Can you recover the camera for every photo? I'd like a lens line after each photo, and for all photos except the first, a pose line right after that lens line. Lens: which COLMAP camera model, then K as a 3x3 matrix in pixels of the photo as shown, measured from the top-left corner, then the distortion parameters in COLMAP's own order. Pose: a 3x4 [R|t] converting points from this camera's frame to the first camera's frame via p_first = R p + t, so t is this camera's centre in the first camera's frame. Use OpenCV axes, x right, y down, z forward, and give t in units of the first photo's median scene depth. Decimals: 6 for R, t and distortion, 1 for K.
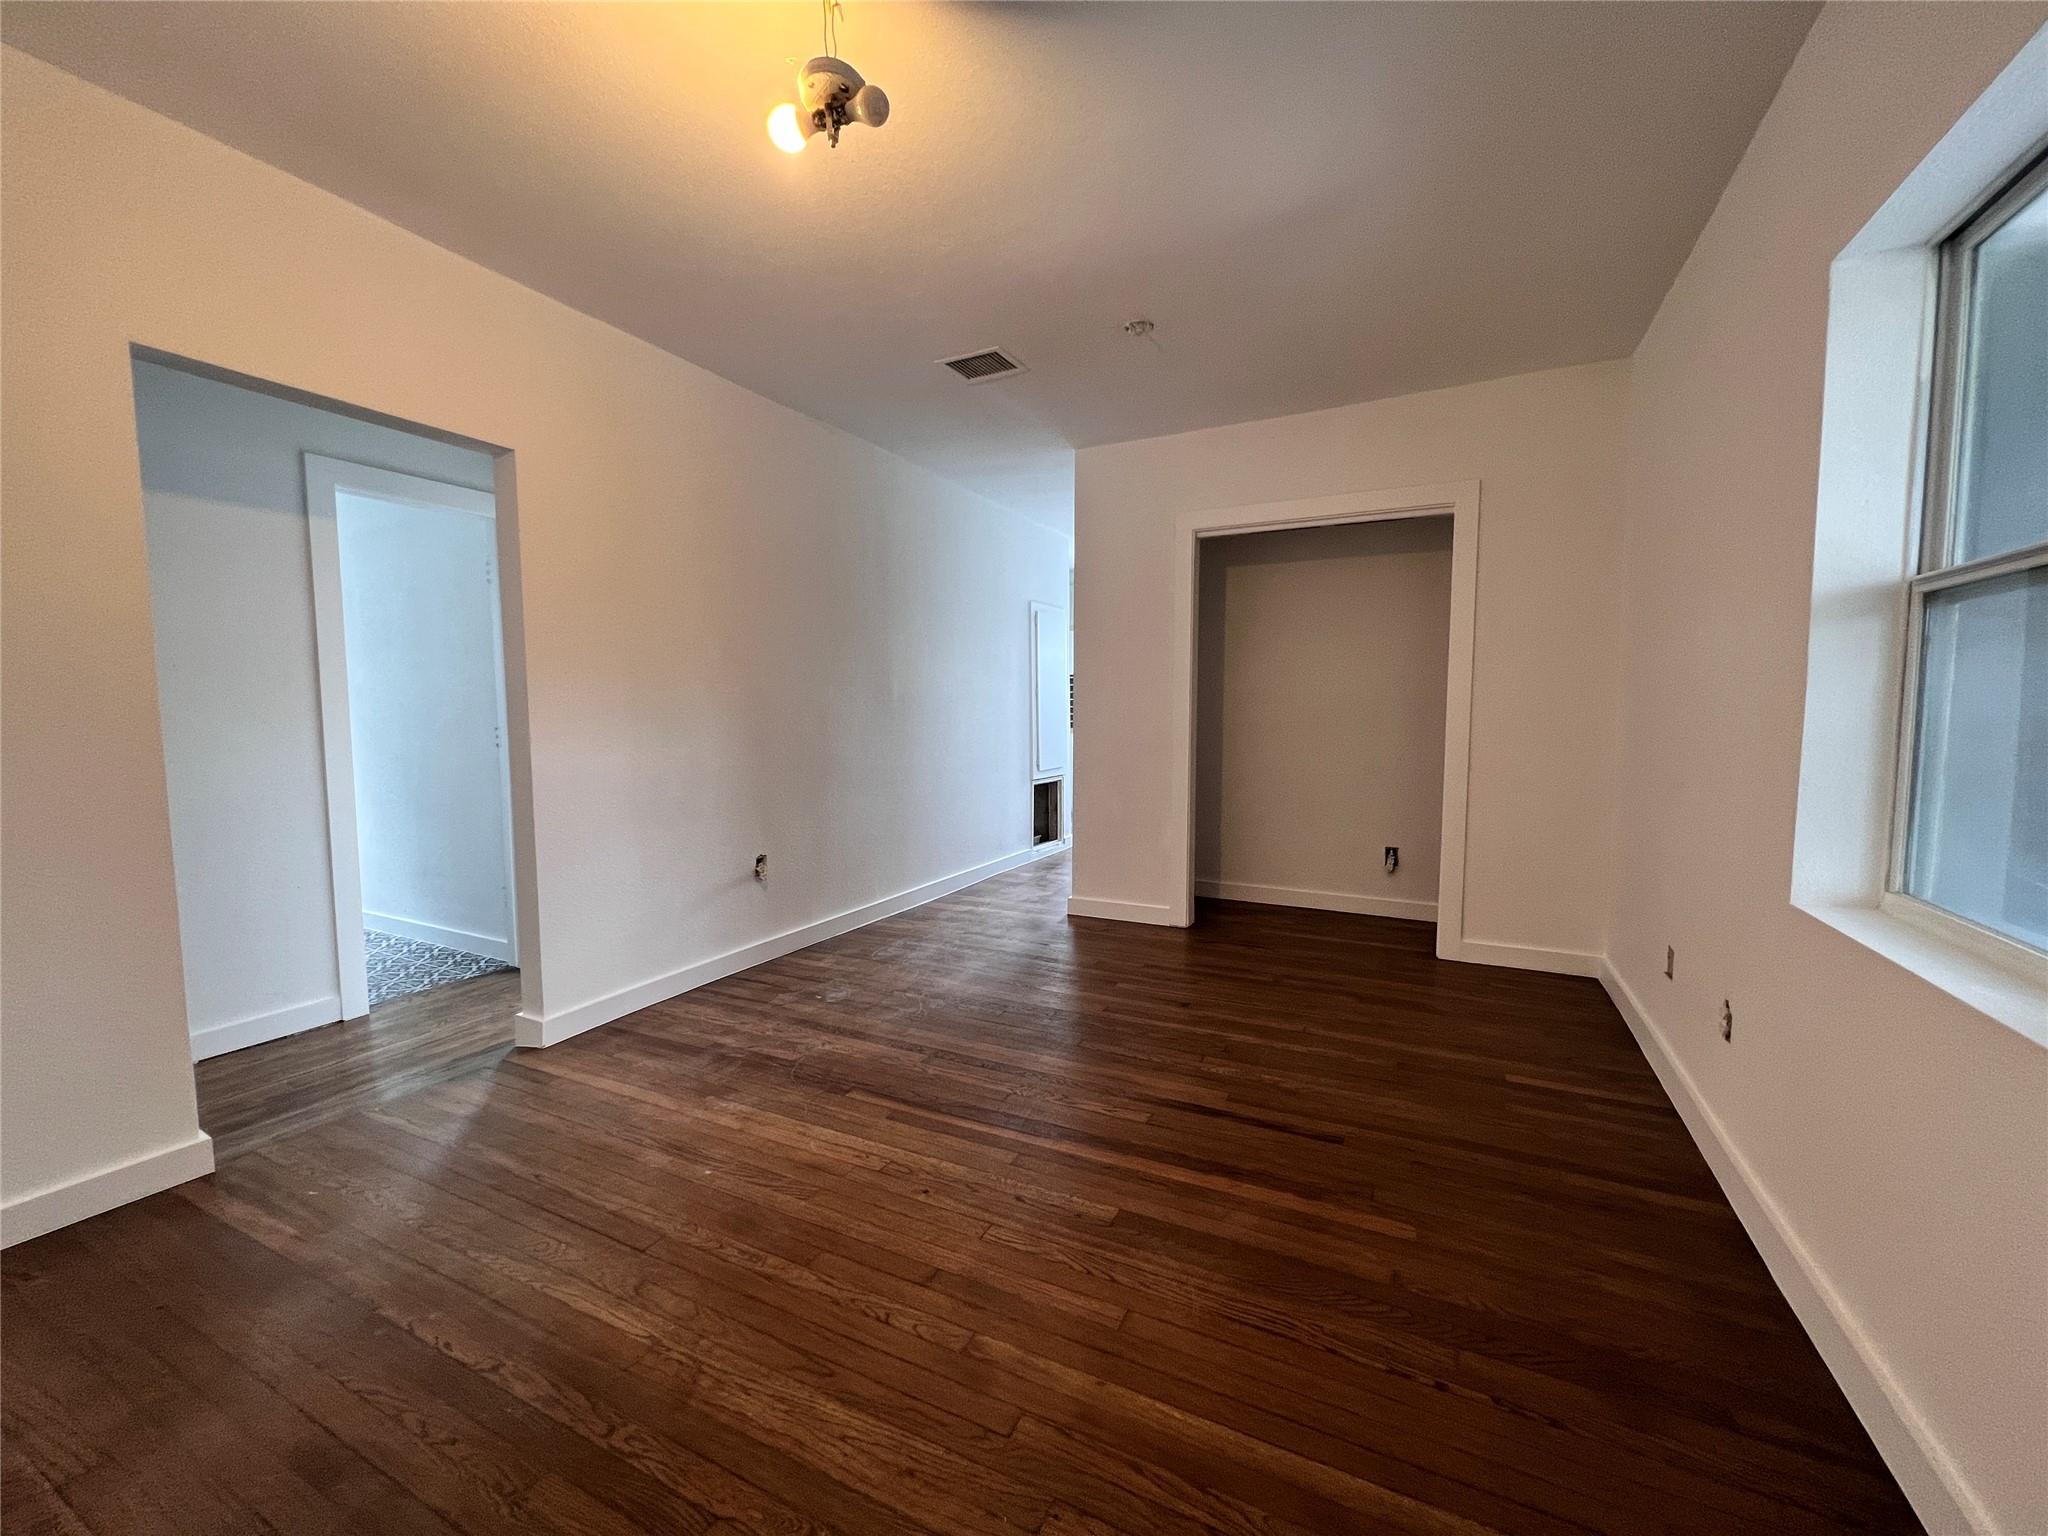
lens RADIAL K [[822.4, 0, 1024.5], [0, 822.4, 769.2], [0, 0, 1]] dist [0.000732, 0.000020]
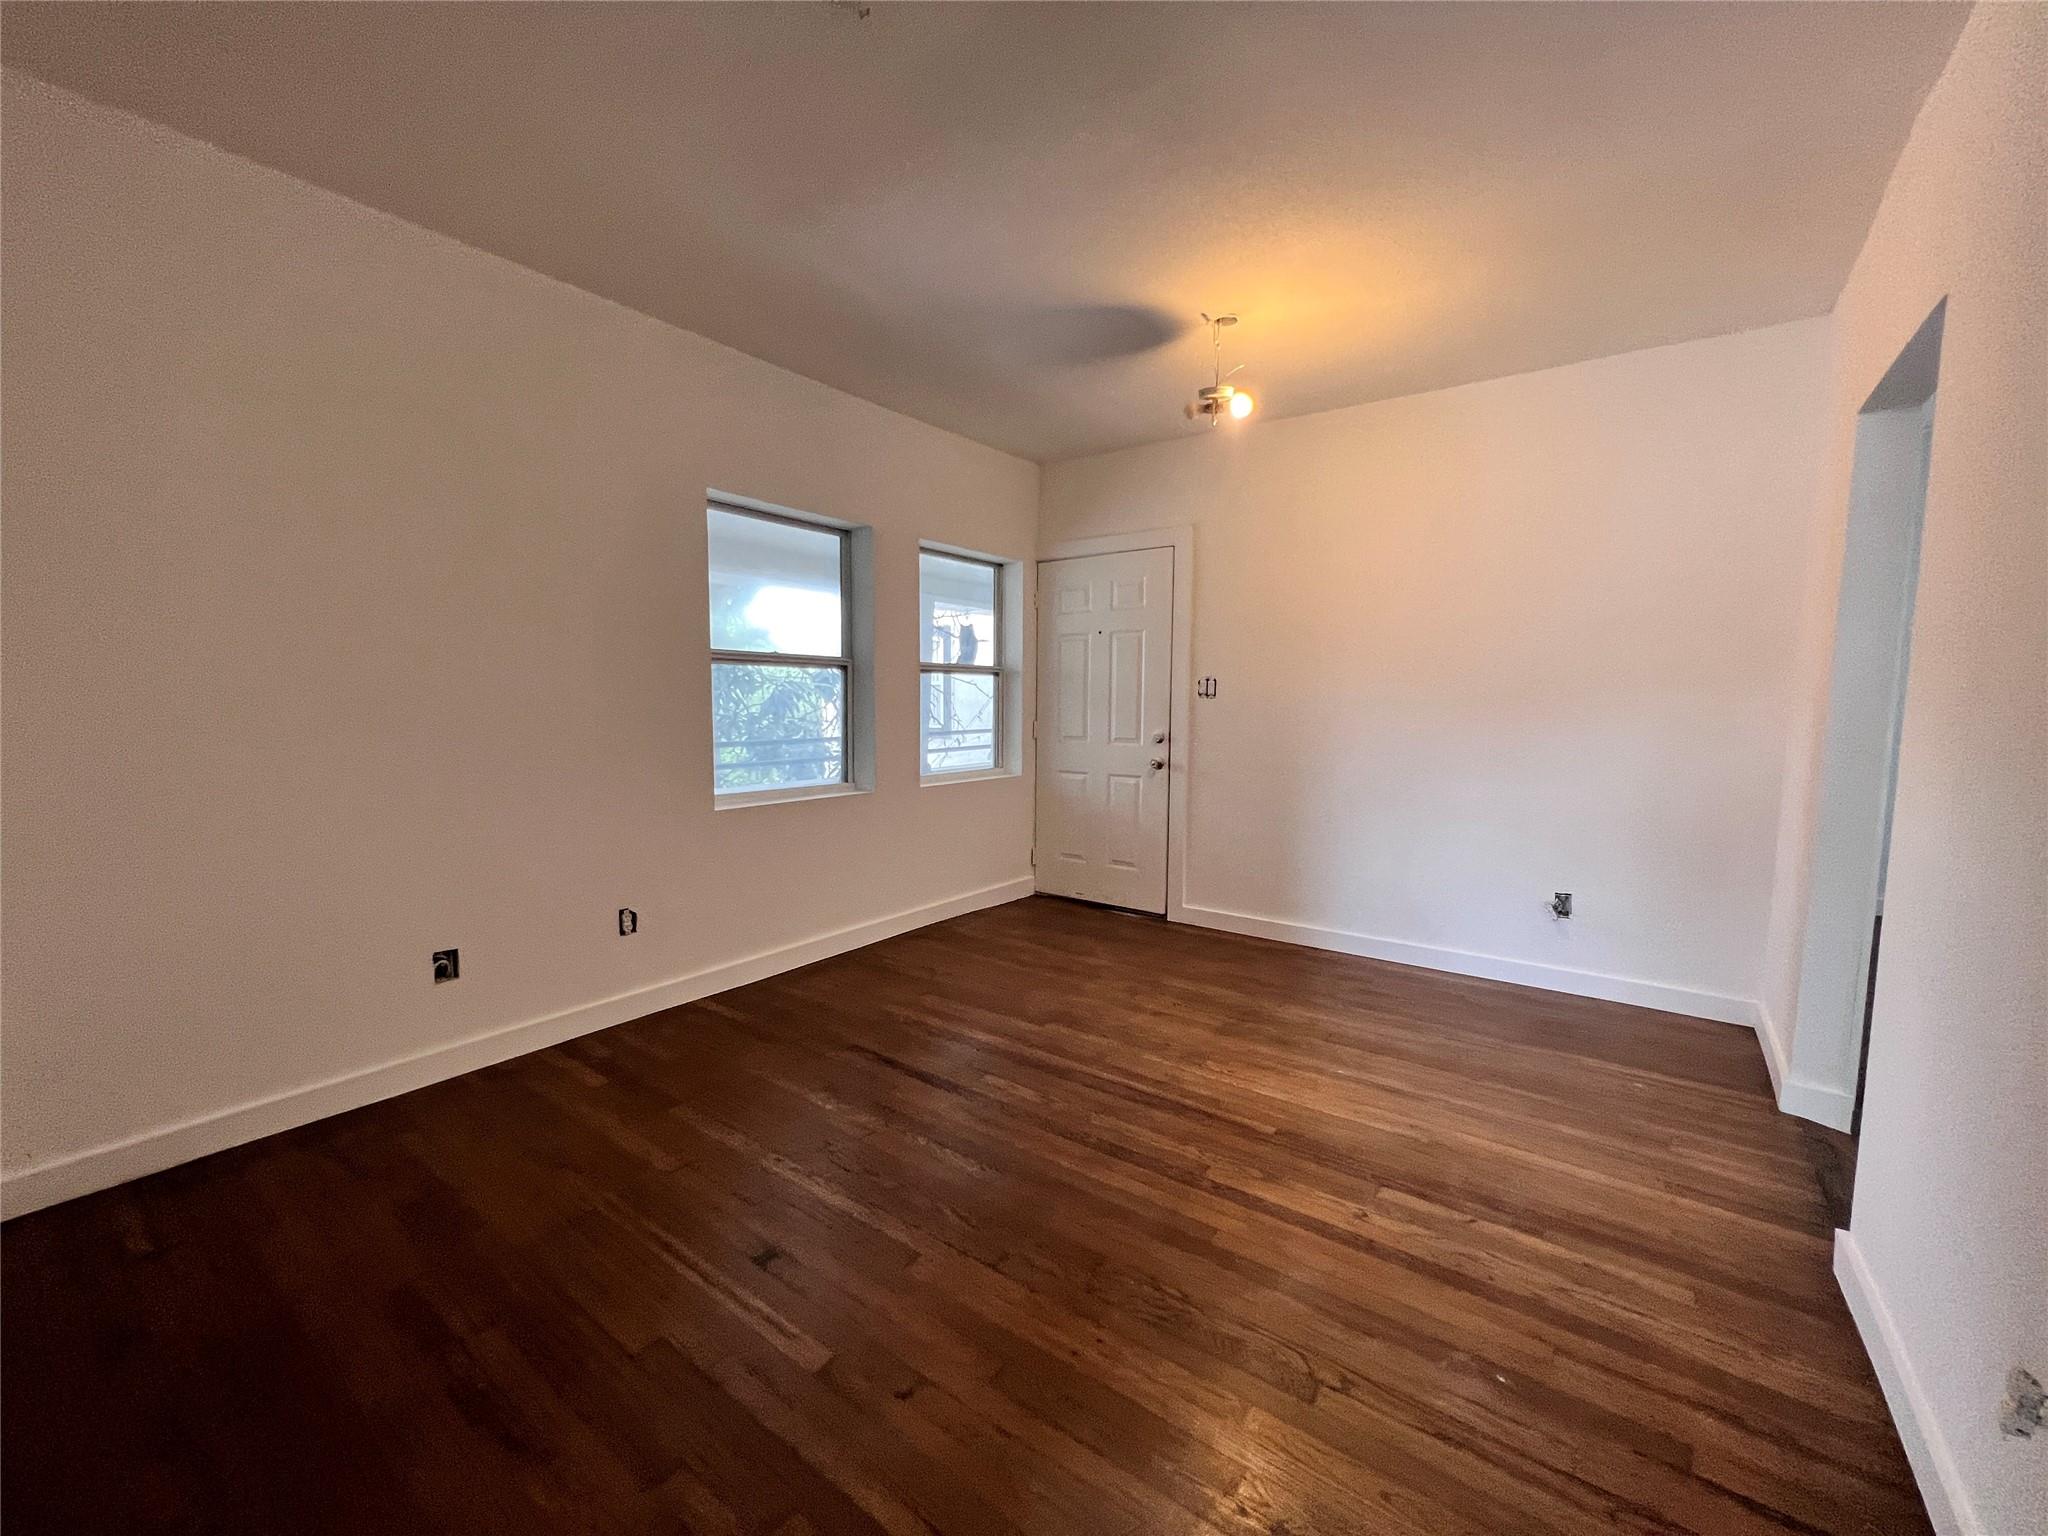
lens RADIAL K [[822.4, 0, 1020.7], [0, 822.4, 772.1], [0, 0, 1]] dist [0.000732, 0.000020]
pose [[-0.984594, -0.022004, 0.173463, -0.080882], [0.005804, 0.987391, 0.158197, -0.154439], [-0.174757, 0.156766, -0.972052, 1.855193]]
